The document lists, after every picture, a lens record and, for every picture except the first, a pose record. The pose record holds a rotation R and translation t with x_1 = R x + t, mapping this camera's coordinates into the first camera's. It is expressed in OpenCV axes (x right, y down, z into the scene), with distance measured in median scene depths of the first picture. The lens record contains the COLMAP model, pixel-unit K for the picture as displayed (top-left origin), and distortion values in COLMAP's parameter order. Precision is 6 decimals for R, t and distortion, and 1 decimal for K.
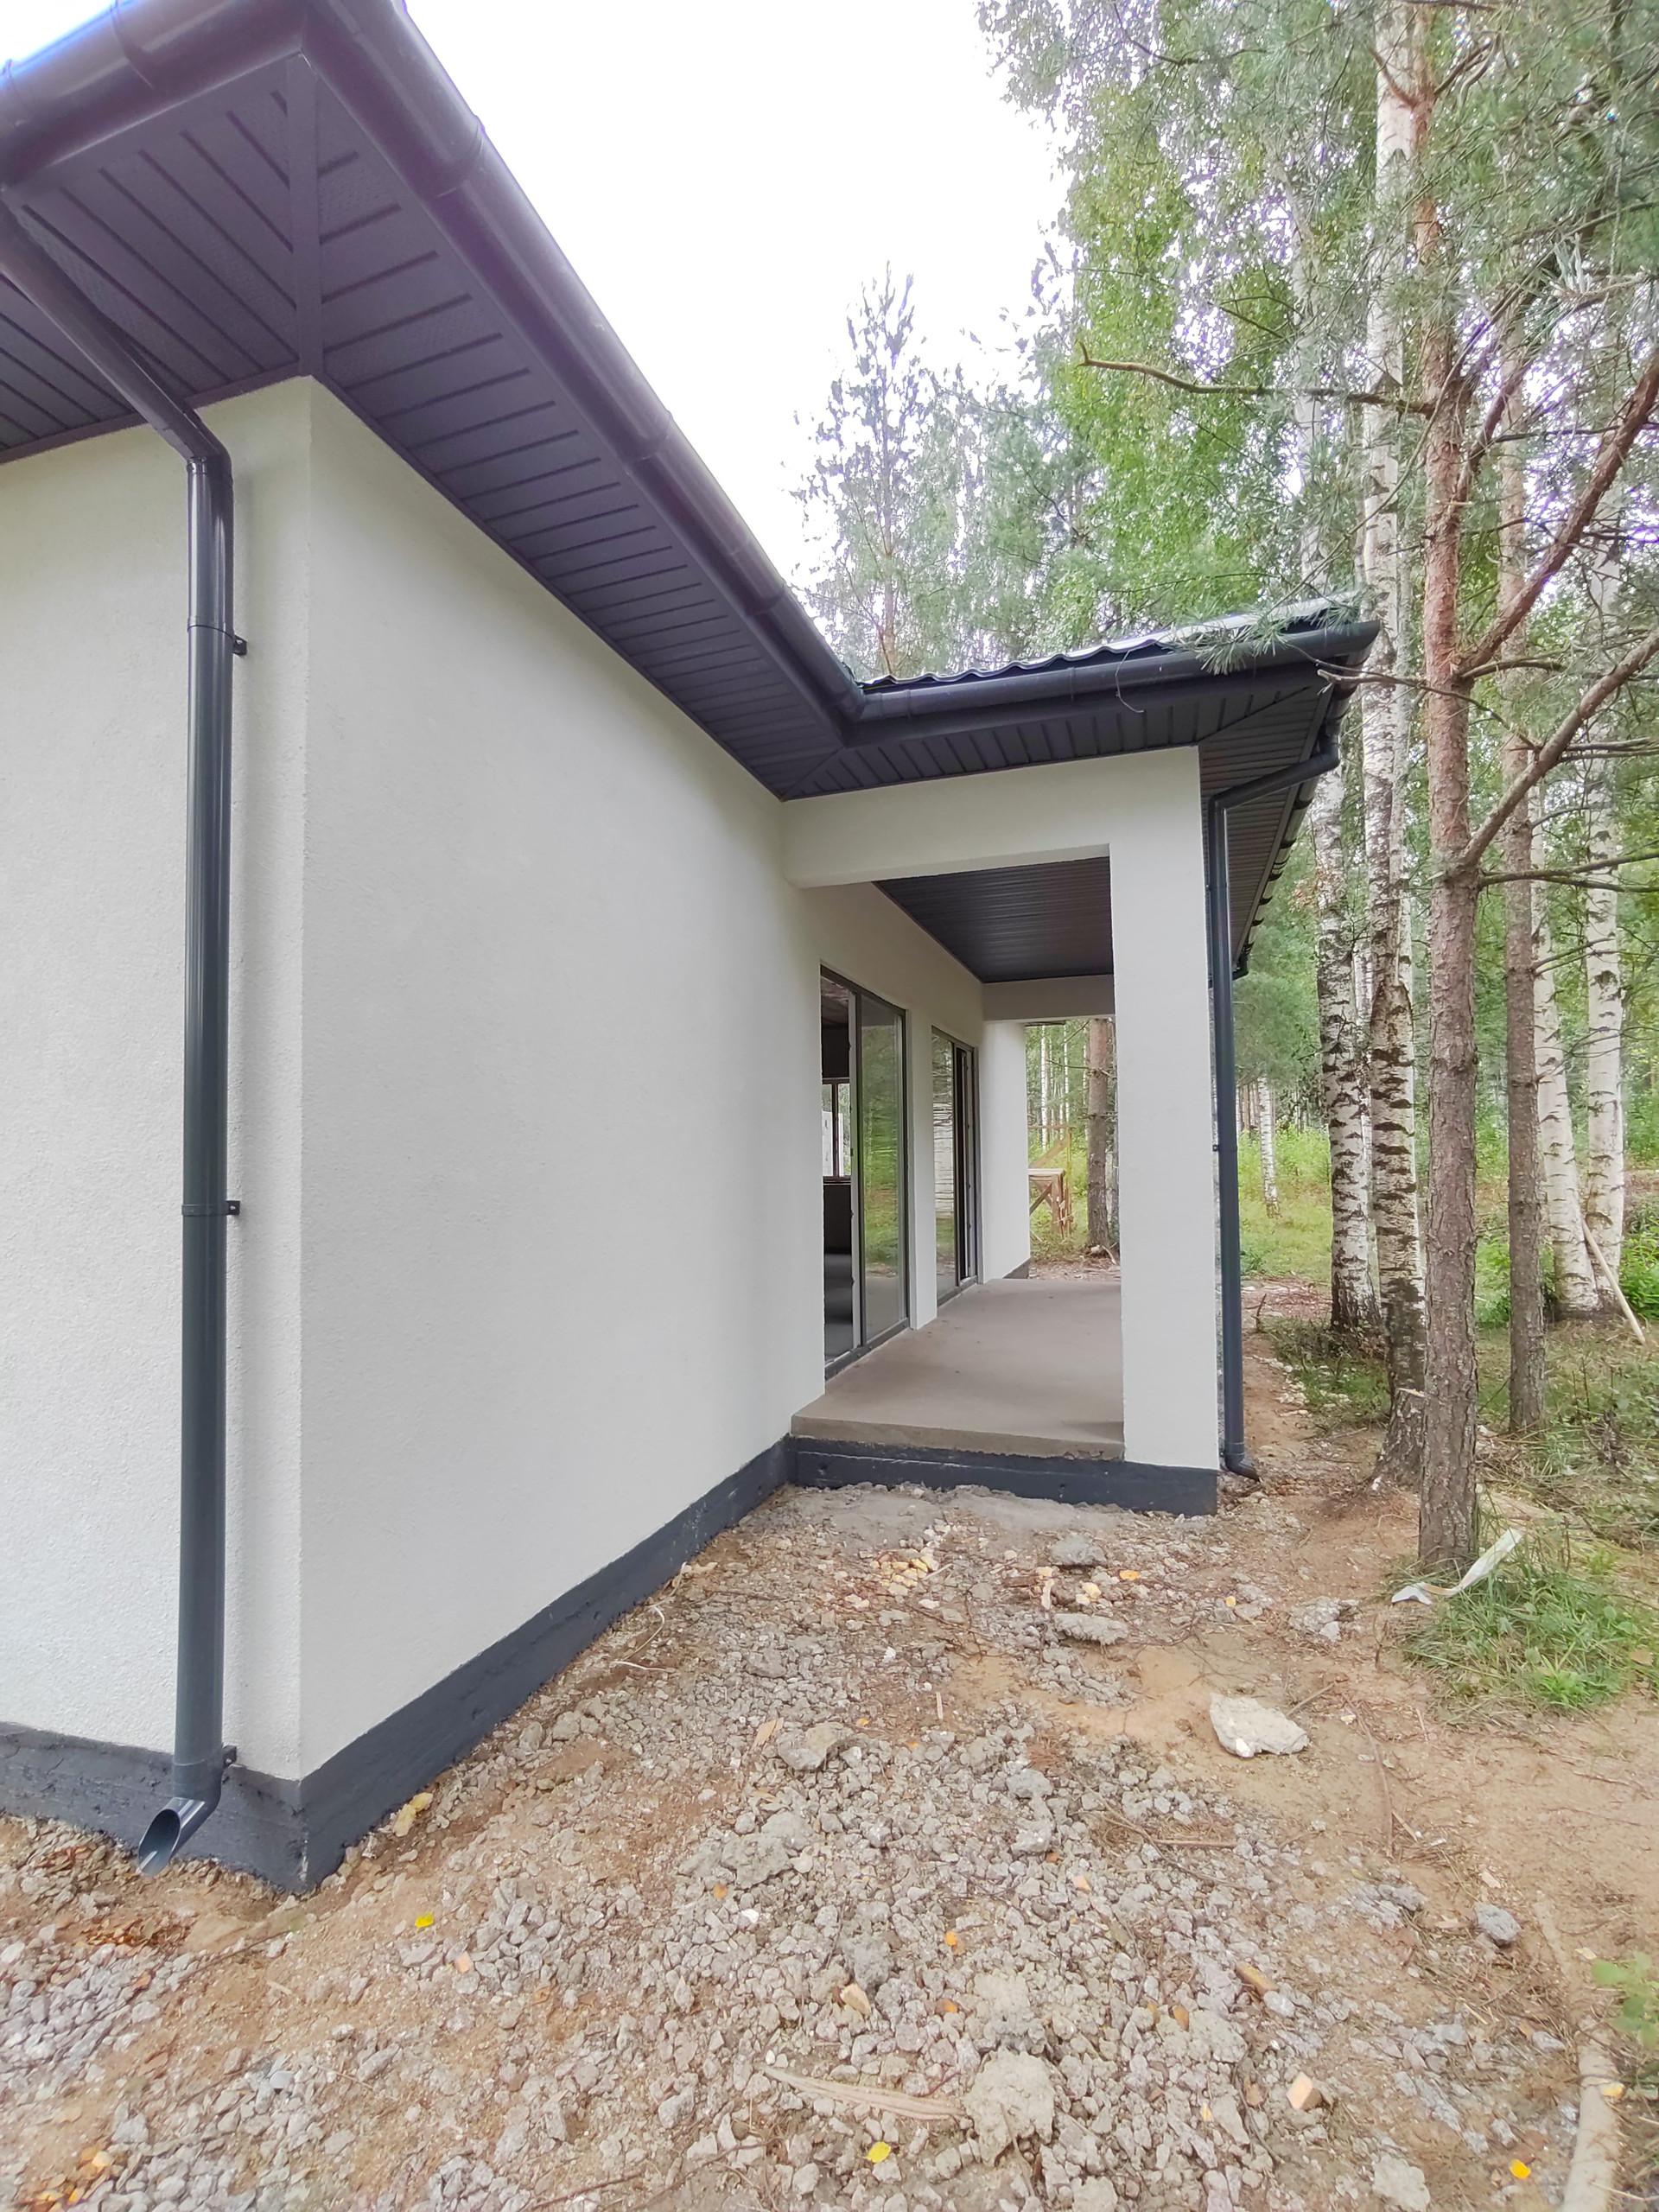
lens RADIAL K [[1015.7, 0, 829.5], [0, 1015.7, 1106.0], [0, 0, 1]] dist [-0.000344, -0.000056]
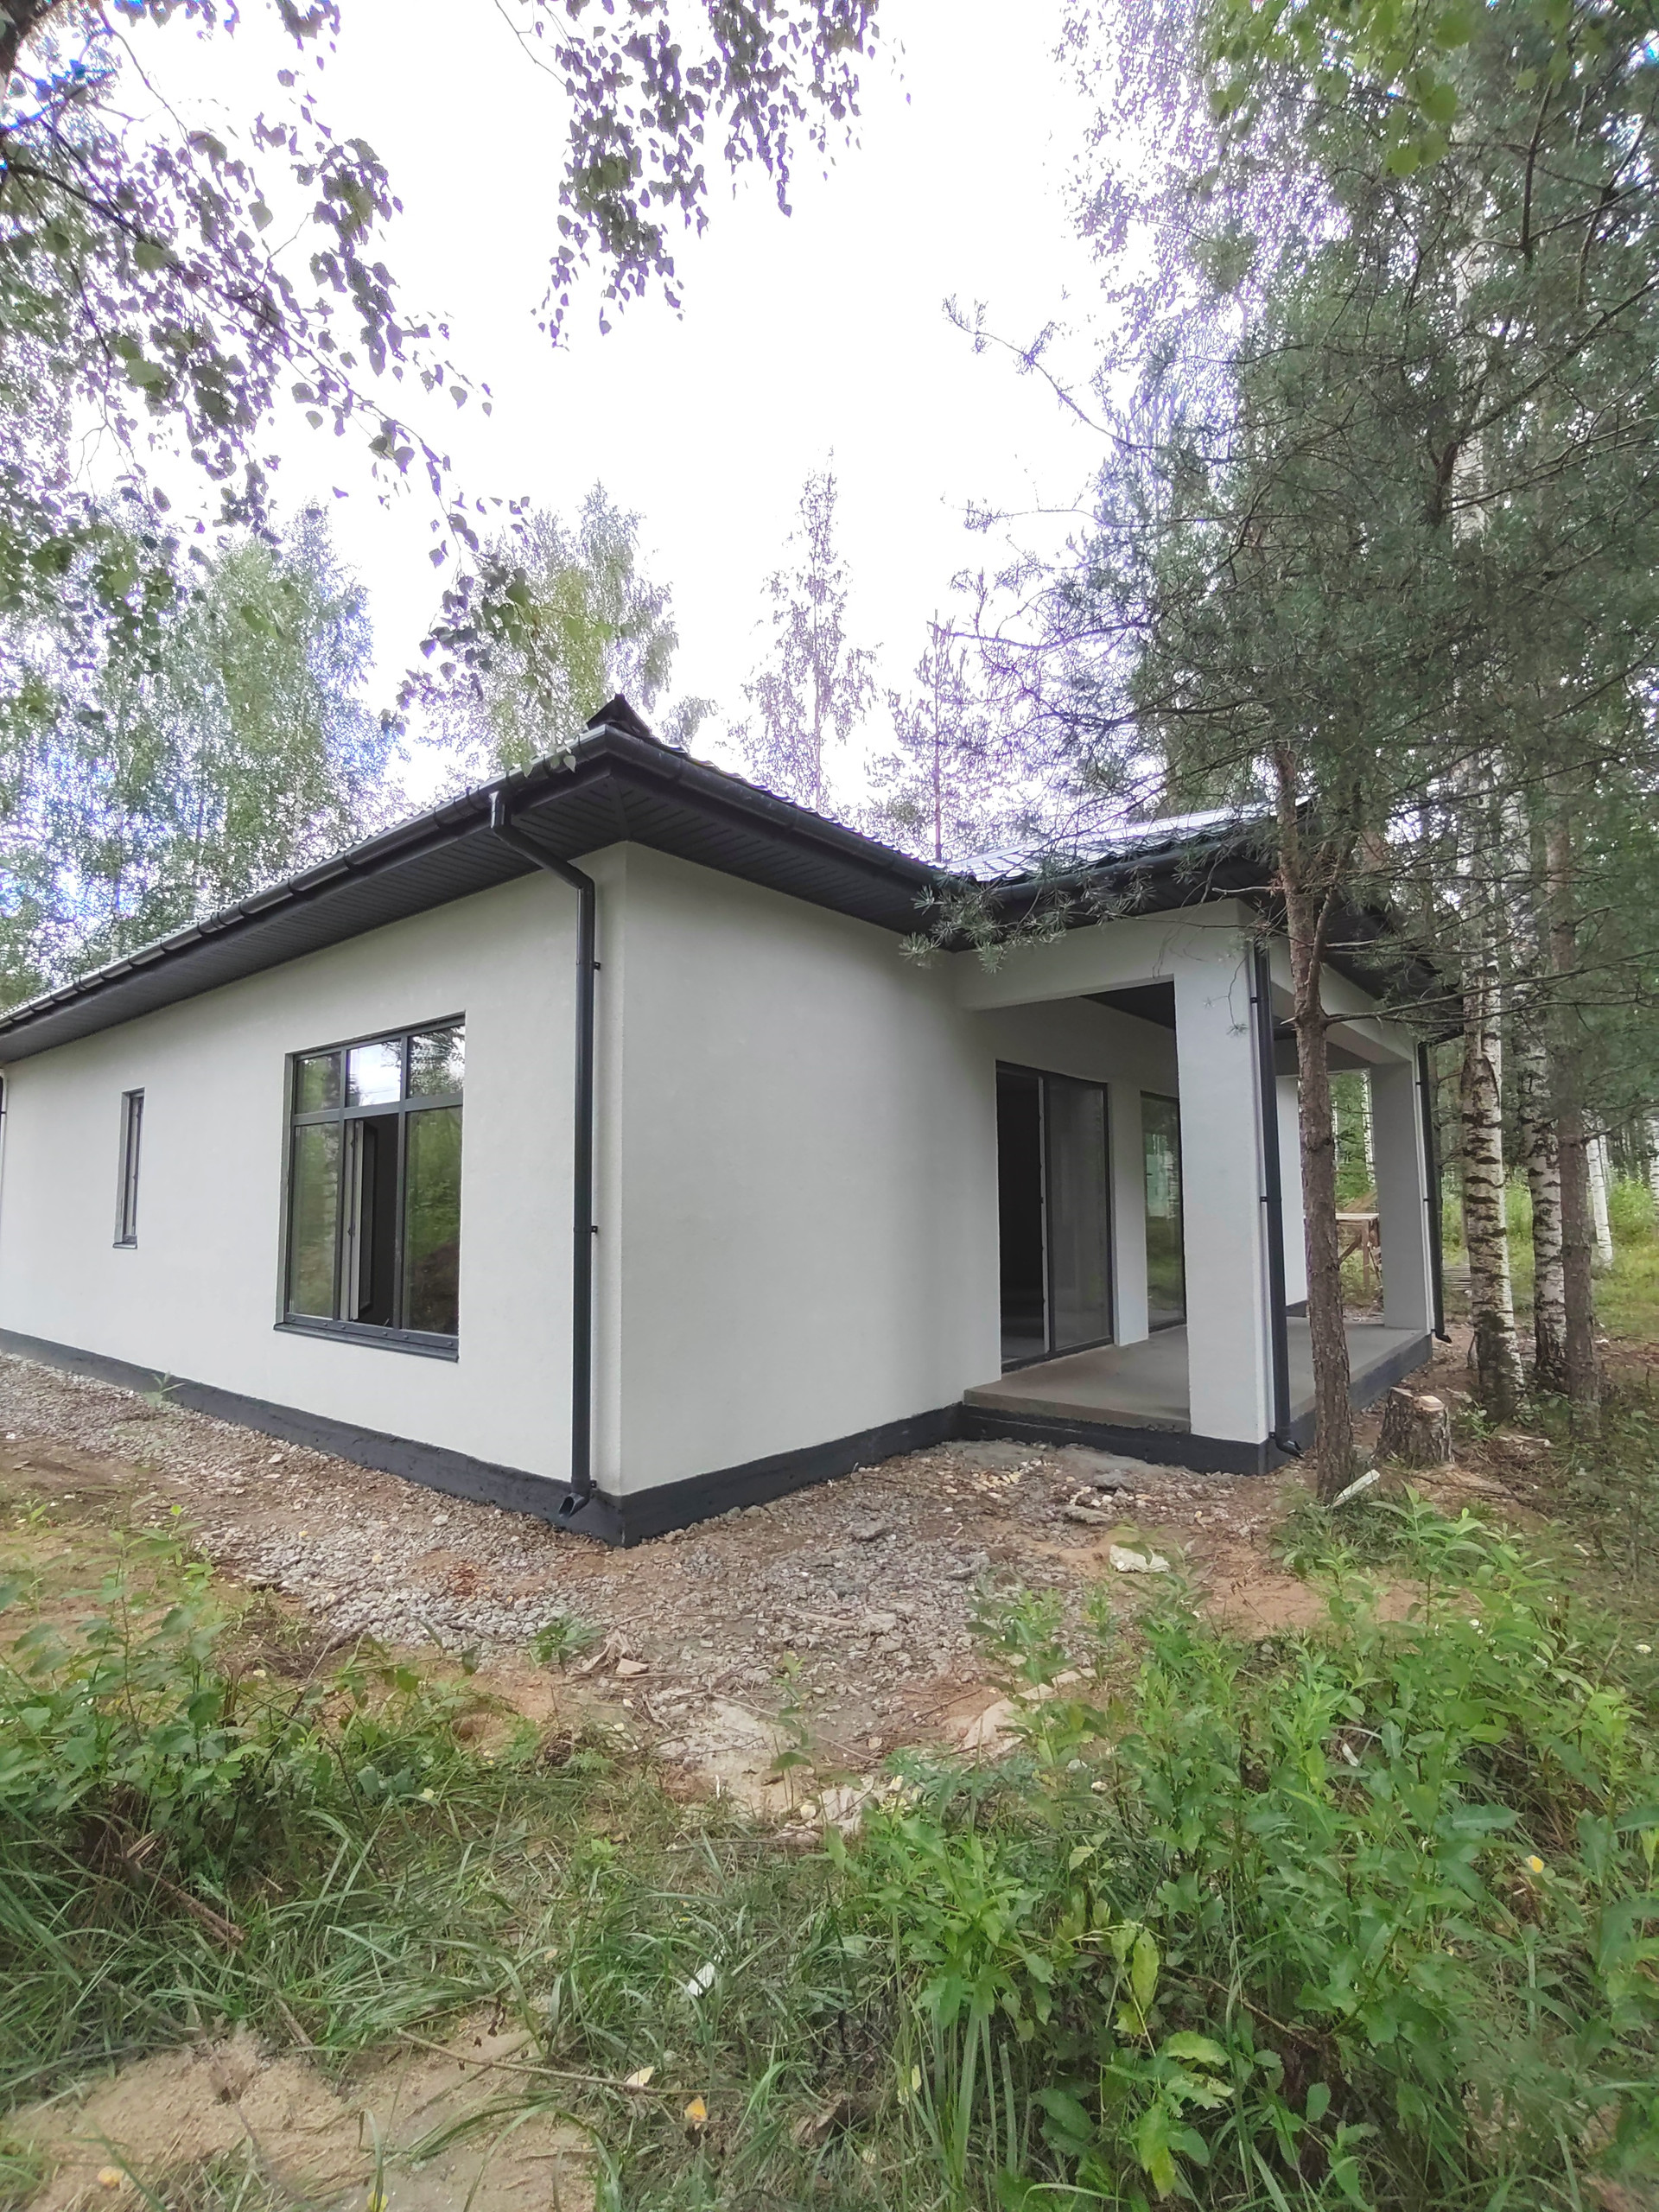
lens RADIAL K [[1015.7, 0, 829.5], [0, 1015.7, 1106.0], [0, 0, 1]] dist [-0.000344, -0.000056]
pose [[0.935041, -0.028963, -0.353355, 0.306711], [0.014830, 0.998980, -0.042640, -0.028931], [0.354230, 0.034630, 0.934517, -0.399804]]
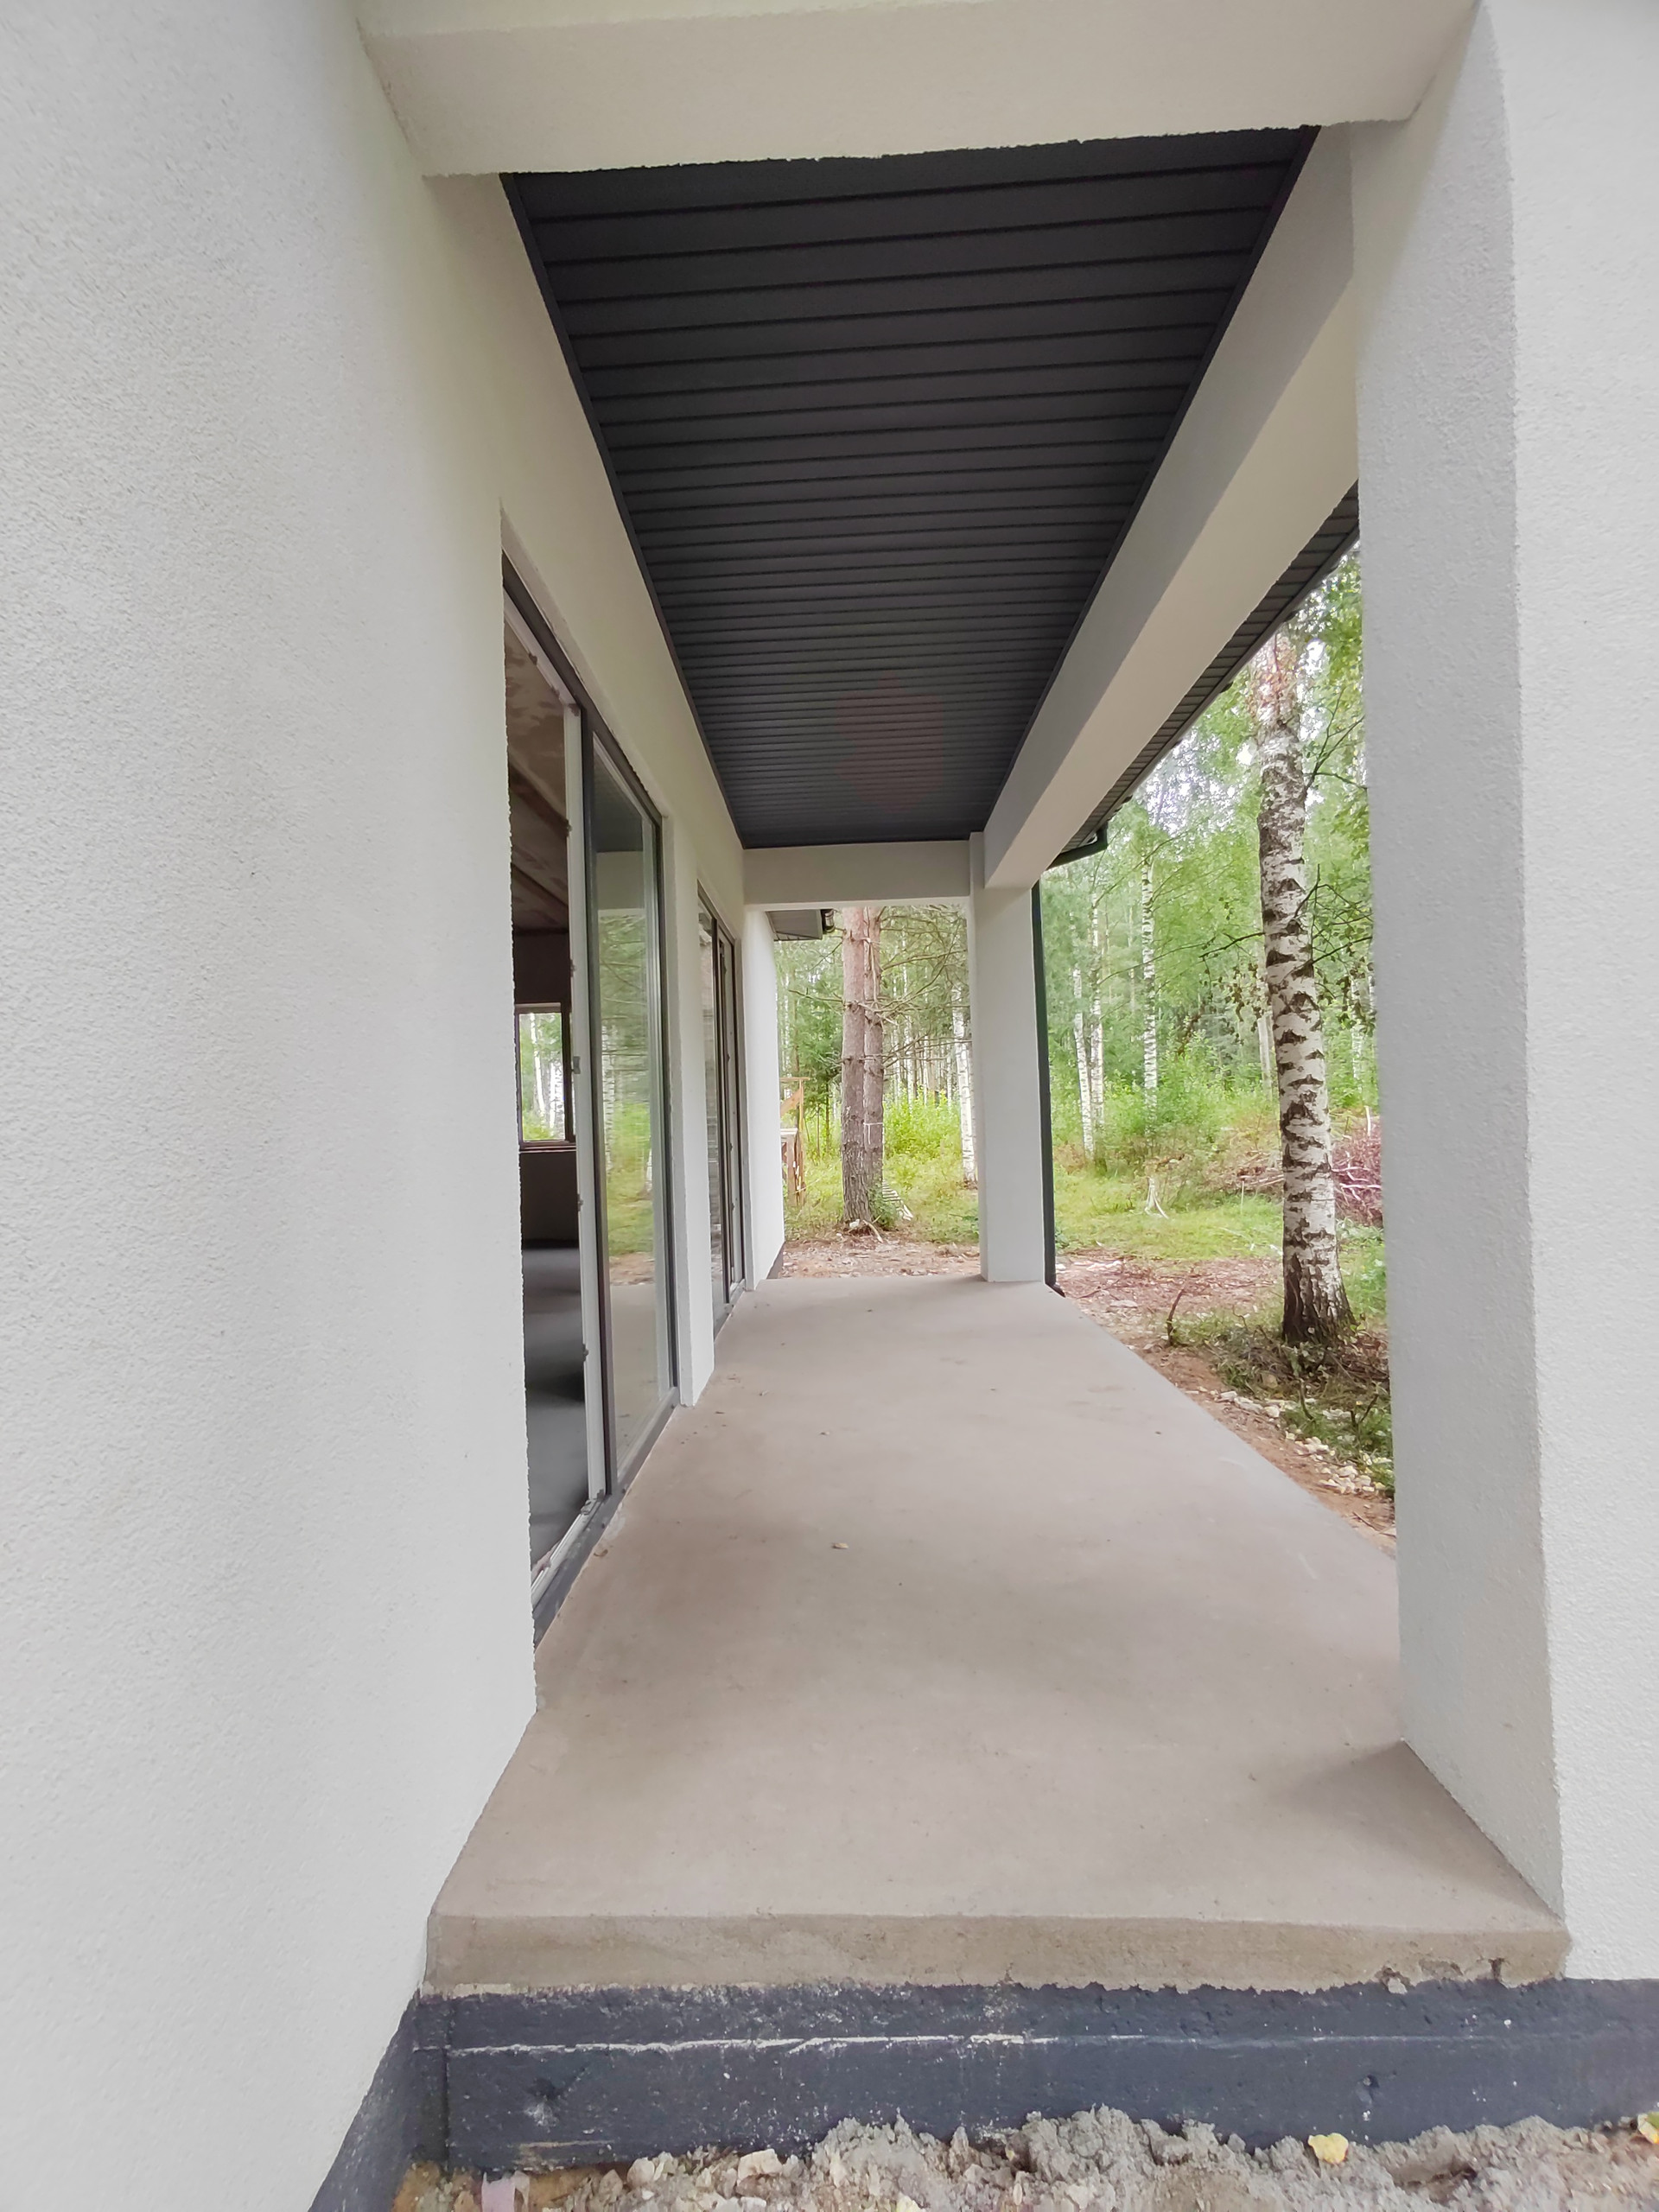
lens RADIAL K [[1015.7, 0, 829.5], [0, 1015.7, 1106.0], [0, 0, 1]] dist [-0.000344, -0.000056]
pose [[0.950913, -0.015346, 0.309079, -0.015543], [0.006120, 0.999507, 0.030798, 0.065266], [-0.309399, -0.027395, 0.950538, 0.718557]]
